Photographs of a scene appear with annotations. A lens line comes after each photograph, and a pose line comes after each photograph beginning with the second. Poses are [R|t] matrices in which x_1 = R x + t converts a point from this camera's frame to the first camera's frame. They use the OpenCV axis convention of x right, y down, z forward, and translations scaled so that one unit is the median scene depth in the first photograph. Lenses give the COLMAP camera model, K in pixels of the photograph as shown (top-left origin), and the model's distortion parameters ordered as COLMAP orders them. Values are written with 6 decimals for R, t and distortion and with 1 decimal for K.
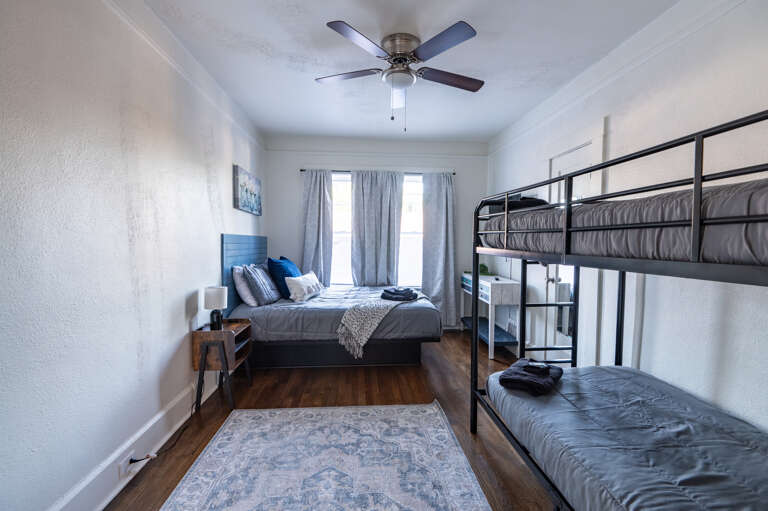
lens RADIAL K [[359.2, 0, 384.7], [0, 359.2, 256.5], [0, 0, 1]] dist [-0.013789, -0.000919]
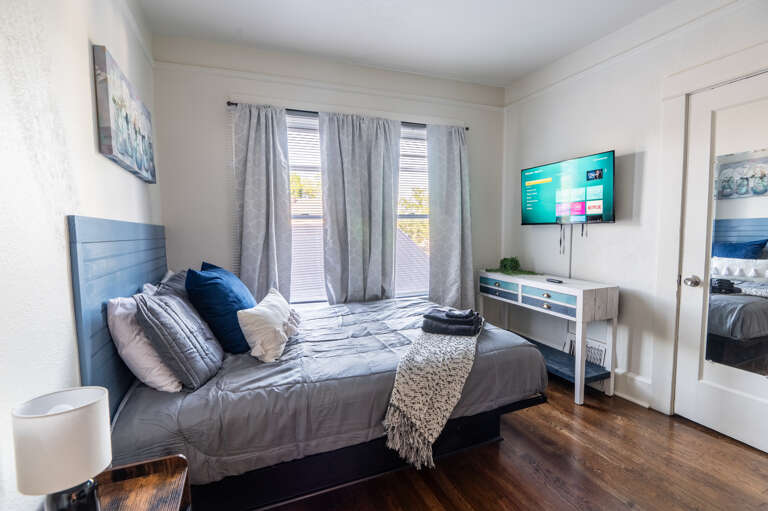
lens RADIAL K [[359.2, 0, 381.9], [0, 359.2, 254.3], [0, 0, 1]] dist [-0.013789, -0.000919]
pose [[0.949398, -0.044924, 0.310846, -0.237718], [0.037264, 0.998839, 0.030541, -0.021787], [-0.311857, -0.017412, 0.949970, 0.499004]]
